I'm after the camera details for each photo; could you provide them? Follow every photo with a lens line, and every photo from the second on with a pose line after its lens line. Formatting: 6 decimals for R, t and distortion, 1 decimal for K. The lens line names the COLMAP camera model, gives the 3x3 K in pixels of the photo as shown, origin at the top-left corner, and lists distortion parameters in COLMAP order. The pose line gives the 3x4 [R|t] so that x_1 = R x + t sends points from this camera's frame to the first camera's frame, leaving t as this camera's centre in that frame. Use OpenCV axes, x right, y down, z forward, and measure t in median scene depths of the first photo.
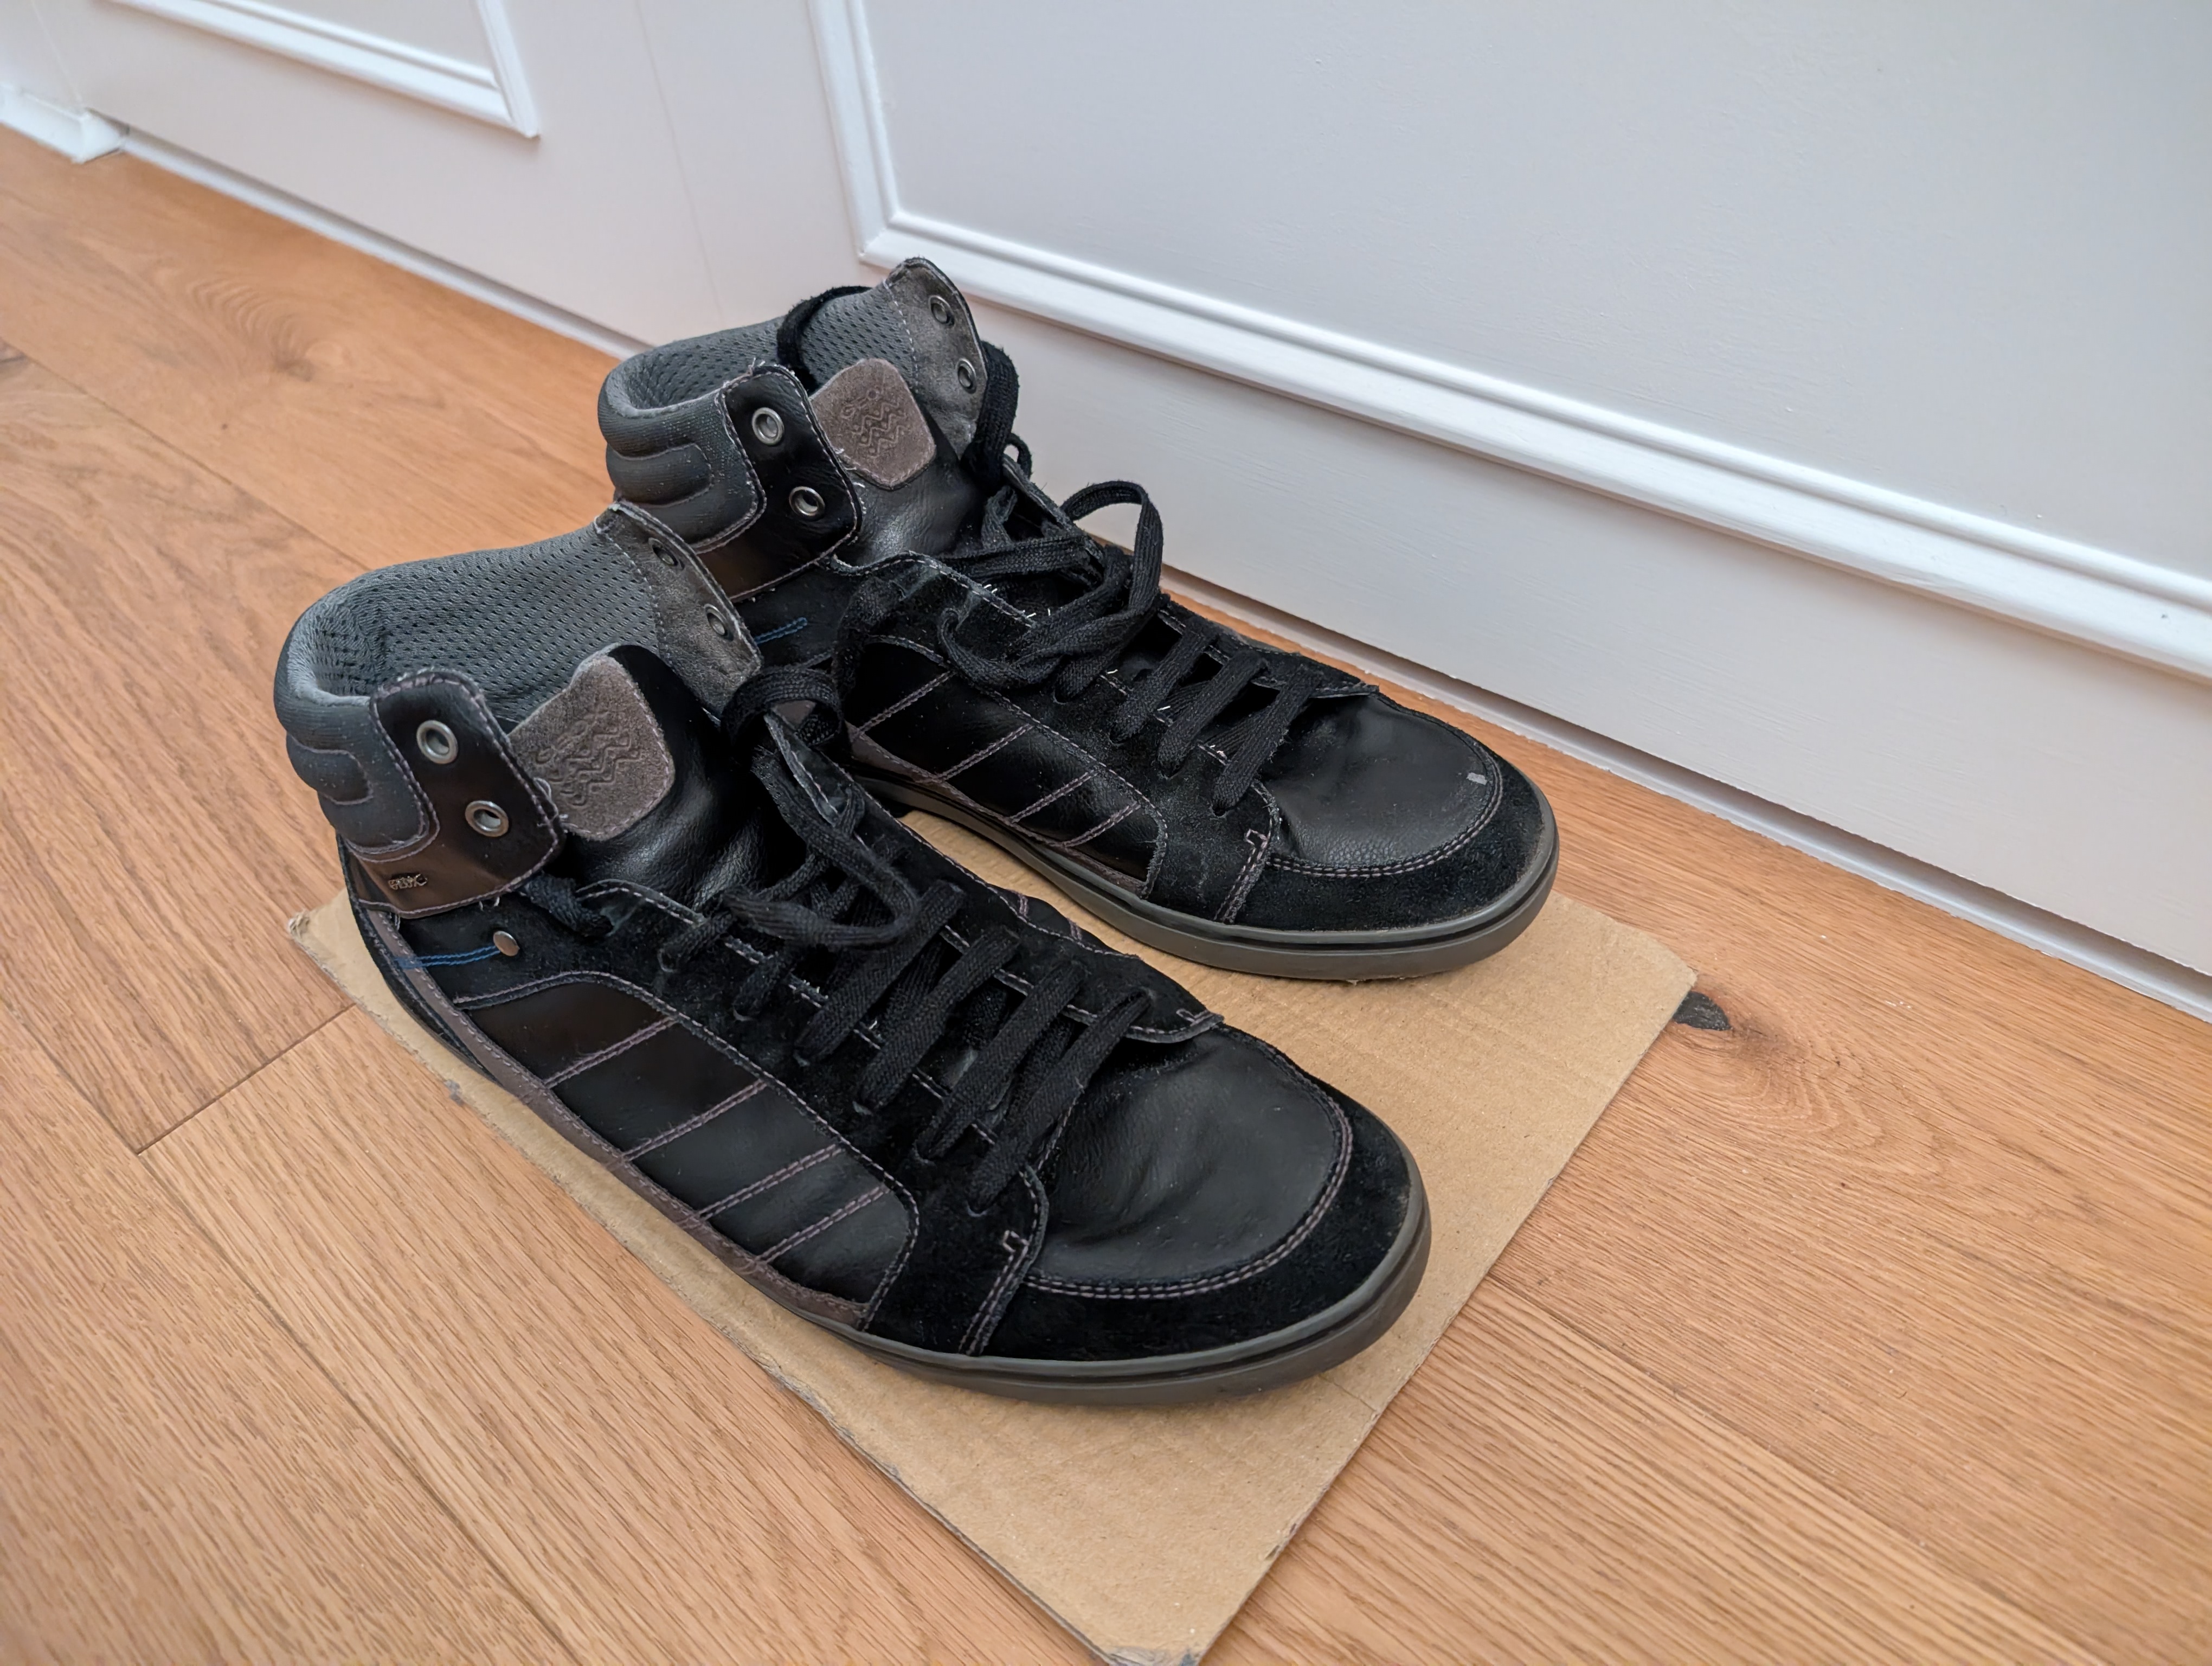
lens RADIAL K [[1523.2, 0, 1112.9], [0, 1523.2, 831.8], [0, 0, 1]] dist [-0.003674, -0.005649]
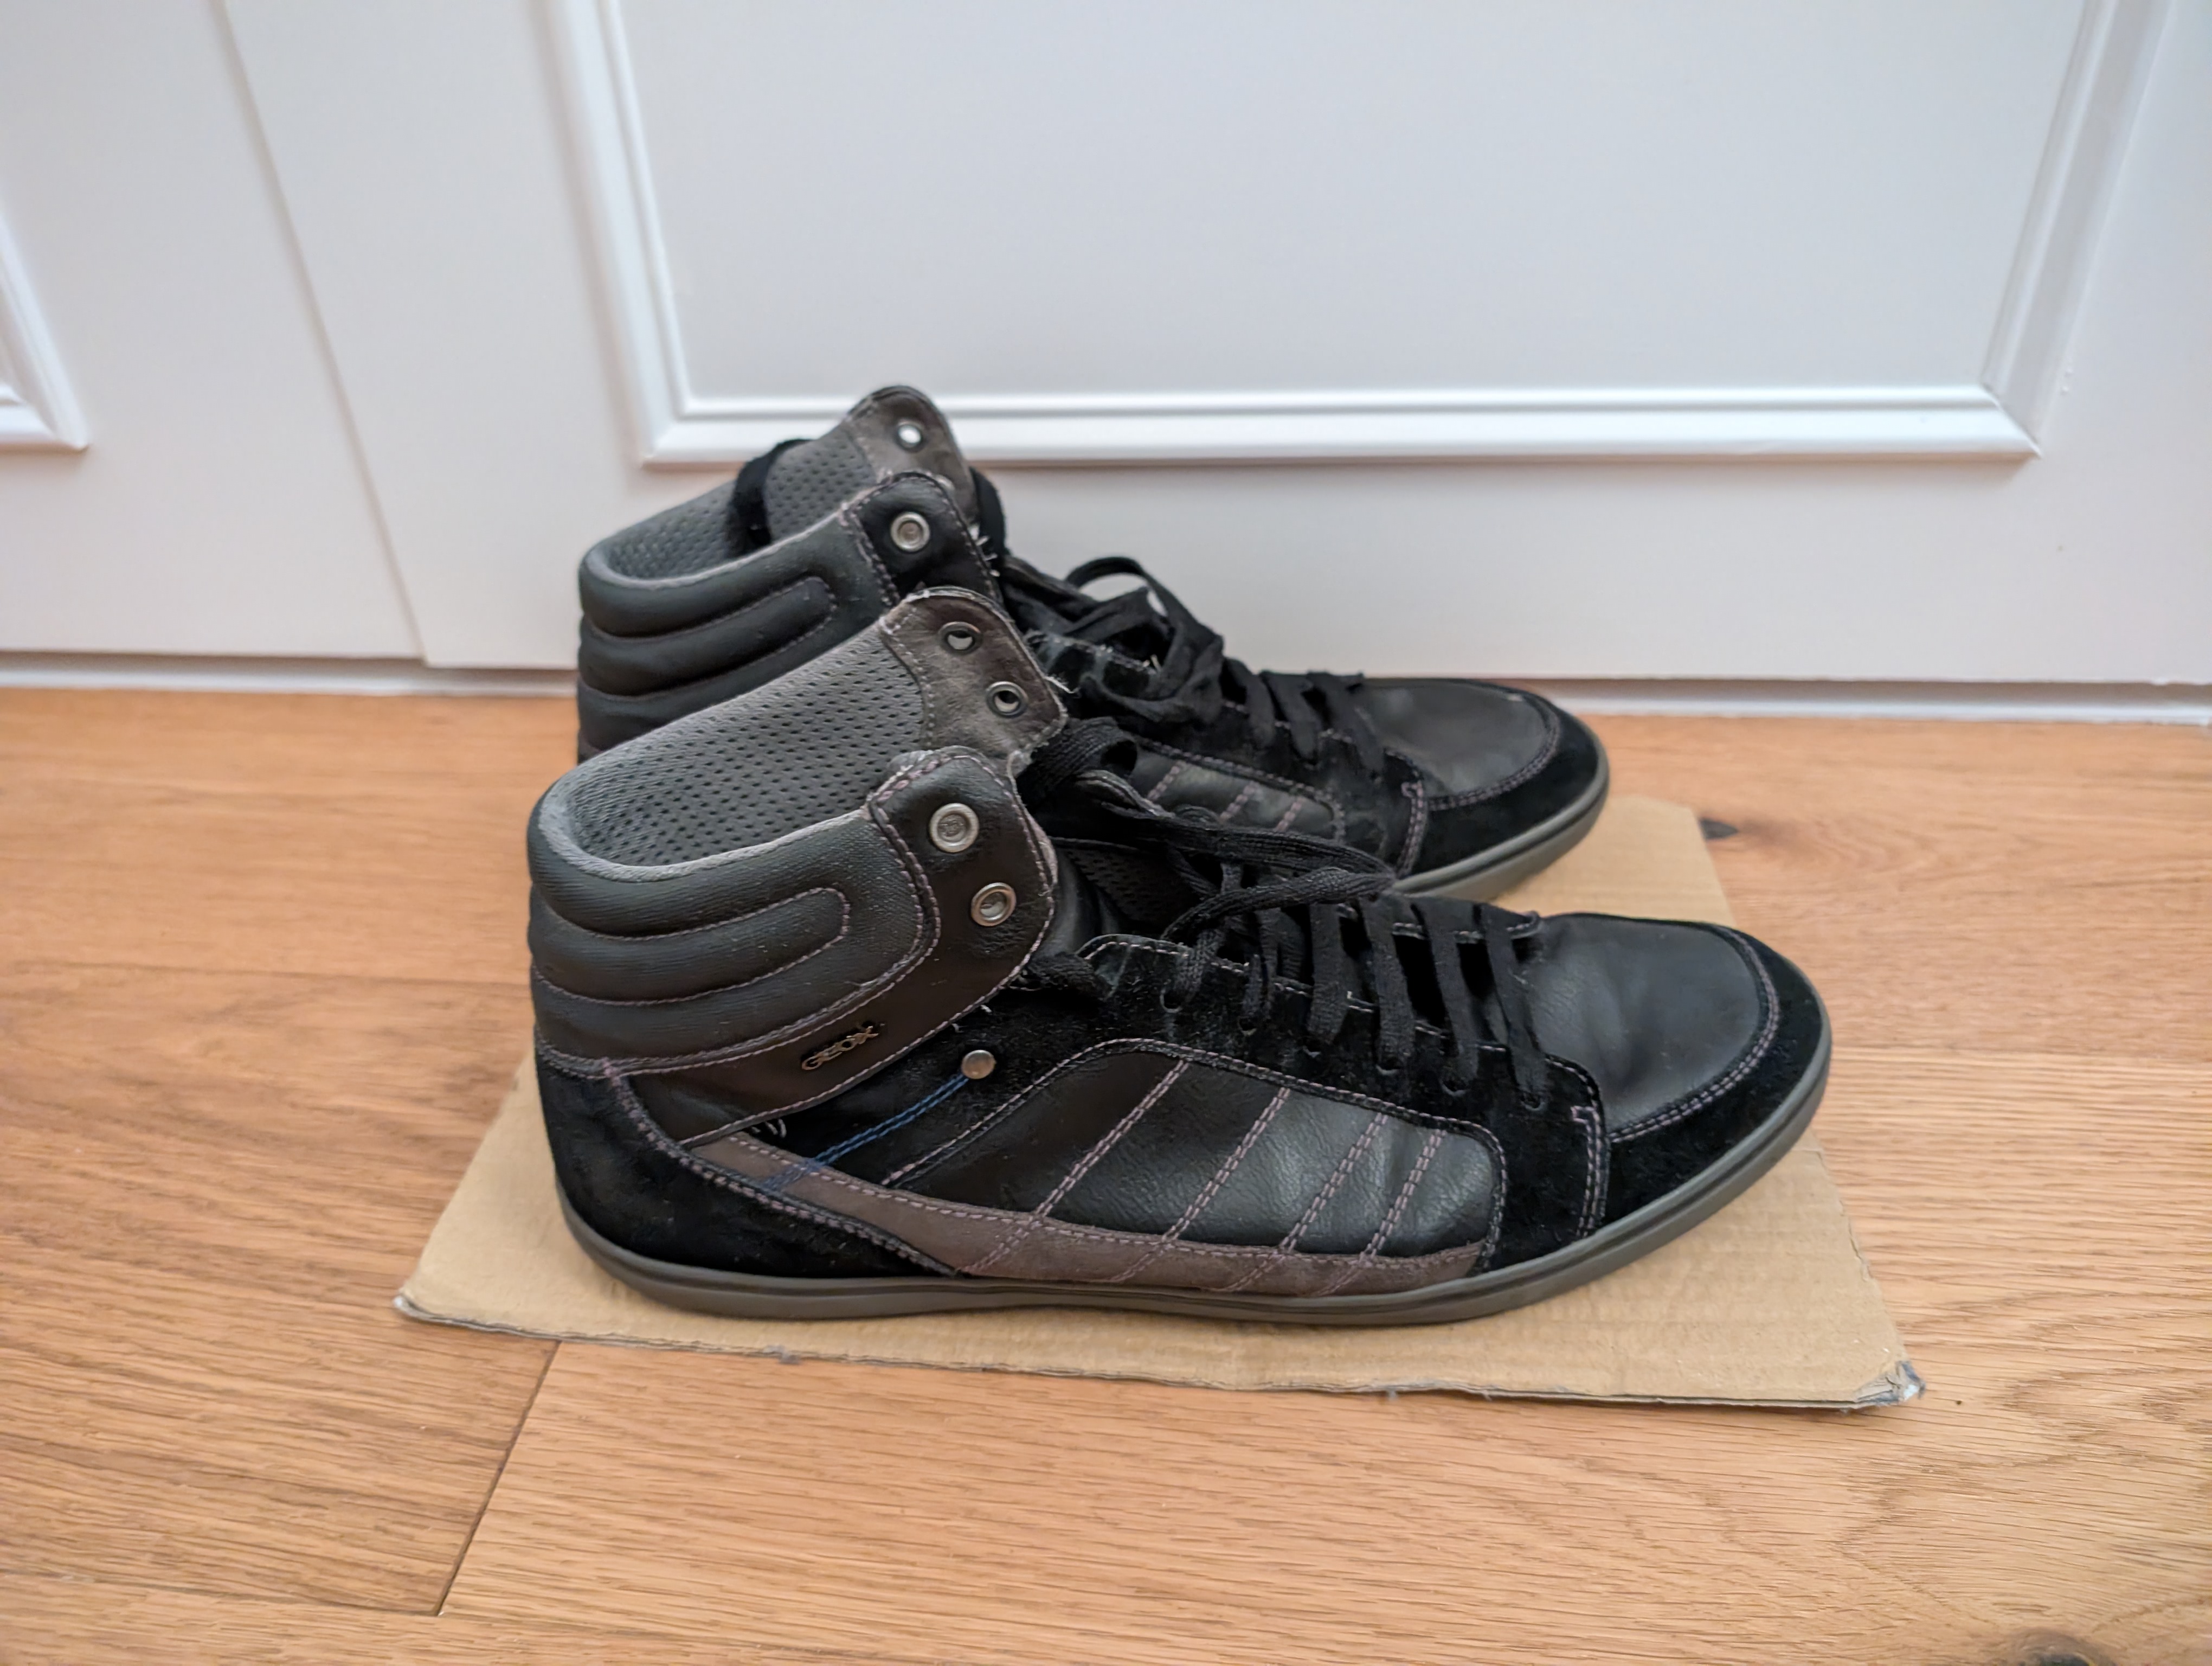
lens RADIAL K [[1523.2, 0, 1119.1], [0, 1523.2, 823.4], [0, 0, 1]] dist [-0.003674, -0.005649]
pose [[0.835366, -0.292858, 0.465186, -0.622255], [0.370876, 0.924900, -0.083735, 0.041367], [-0.405728, 0.242475, 0.881244, 0.117560]]
